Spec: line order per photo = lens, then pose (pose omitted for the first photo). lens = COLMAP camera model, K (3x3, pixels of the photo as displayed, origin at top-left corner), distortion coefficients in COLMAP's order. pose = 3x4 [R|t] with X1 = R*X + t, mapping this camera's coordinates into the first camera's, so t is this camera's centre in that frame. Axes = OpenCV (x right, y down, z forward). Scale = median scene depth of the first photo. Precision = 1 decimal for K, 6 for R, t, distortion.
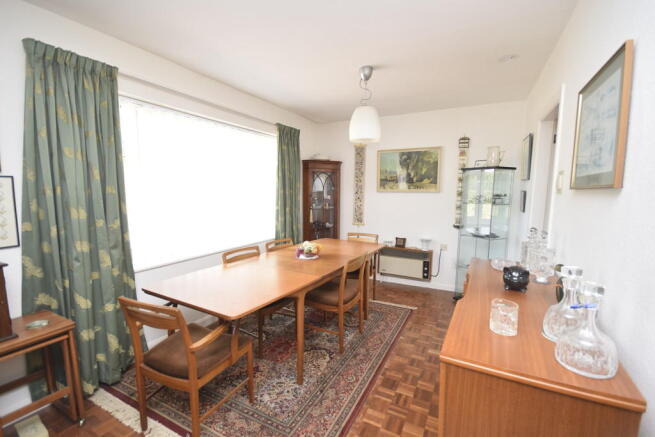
lens RADIAL K [[286.2, 0, 322.2], [0, 286.2, 219.8], [0, 0, 1]] dist [-0.025166, -0.000524]
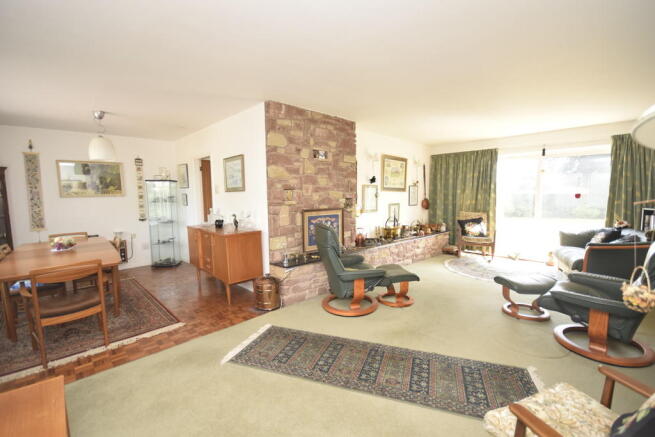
lens RADIAL K [[286.2, 0, 322.2], [0, 286.2, 219.8], [0, 0, 1]] dist [-0.025166, -0.000524]
pose [[0.312560, -0.097053, 0.944927, -0.590760], [0.111099, 0.991674, 0.065105, 0.032207], [-0.943379, 0.084631, 0.320740, -0.318907]]
